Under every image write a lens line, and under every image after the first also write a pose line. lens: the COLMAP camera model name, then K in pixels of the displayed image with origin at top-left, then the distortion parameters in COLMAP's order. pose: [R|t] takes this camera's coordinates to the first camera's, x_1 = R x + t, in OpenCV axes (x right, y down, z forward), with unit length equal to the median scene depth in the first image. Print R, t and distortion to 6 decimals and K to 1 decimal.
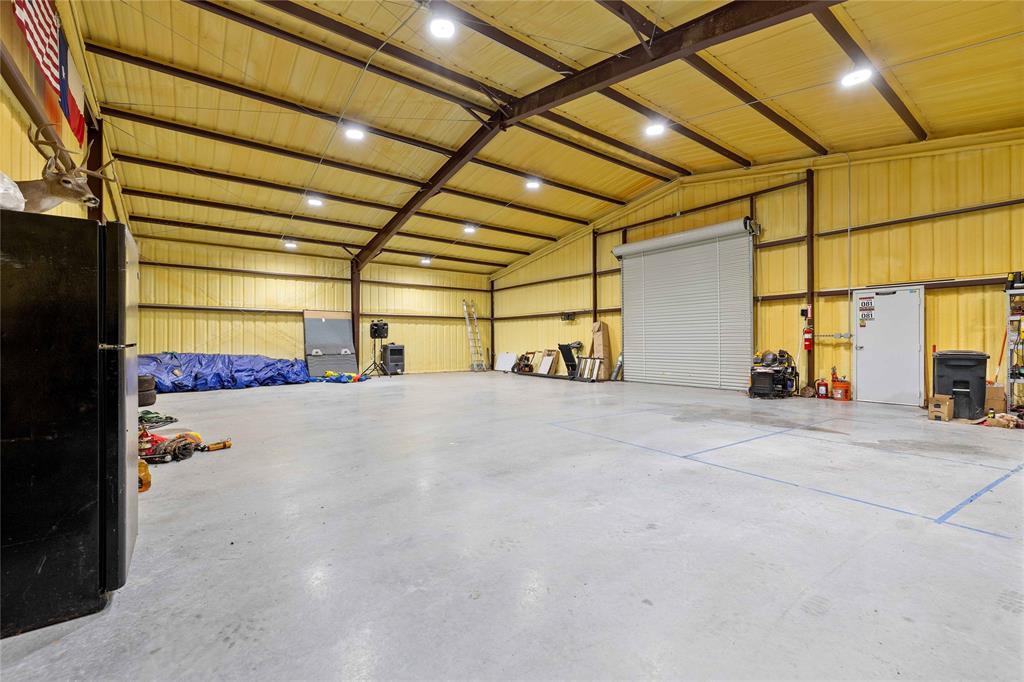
lens RADIAL K [[431.7, 0, 511.1], [0, 431.7, 358.7], [0, 0, 1]] dist [0.022630, 0.000037]
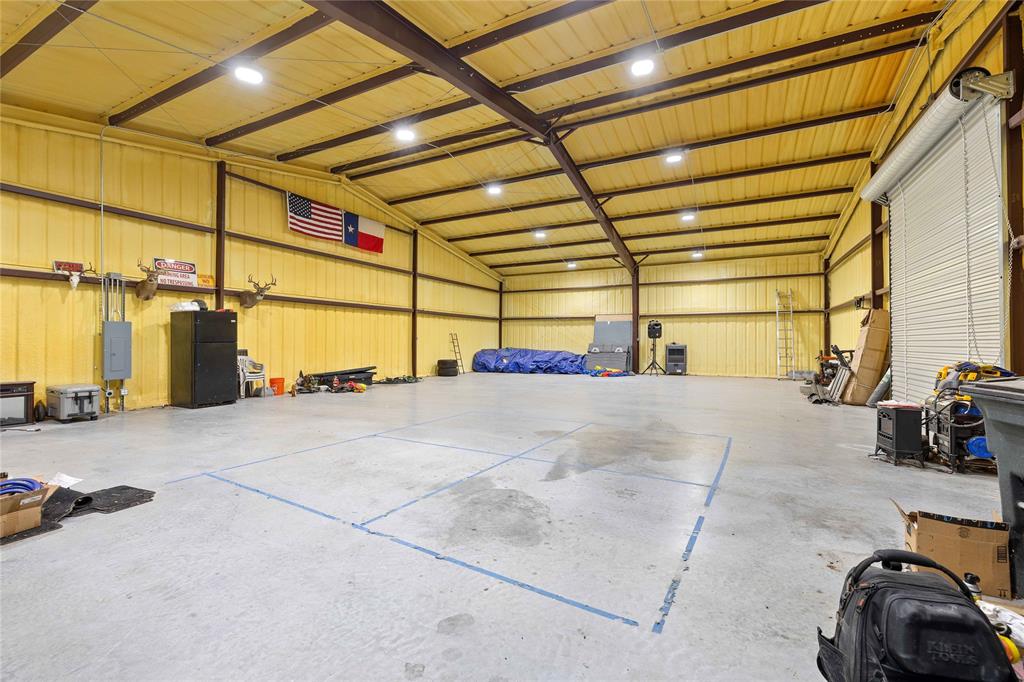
lens RADIAL K [[440.7, 0, 512.0], [0, 440.7, 341.0], [0, 0, 1]] dist [-0.001134, -0.000075]
pose [[0.434621, -0.001630, -0.900612, 0.541196], [-0.042352, 0.998855, -0.022246, -0.002595], [0.899617, 0.047811, 0.434054, 0.270392]]
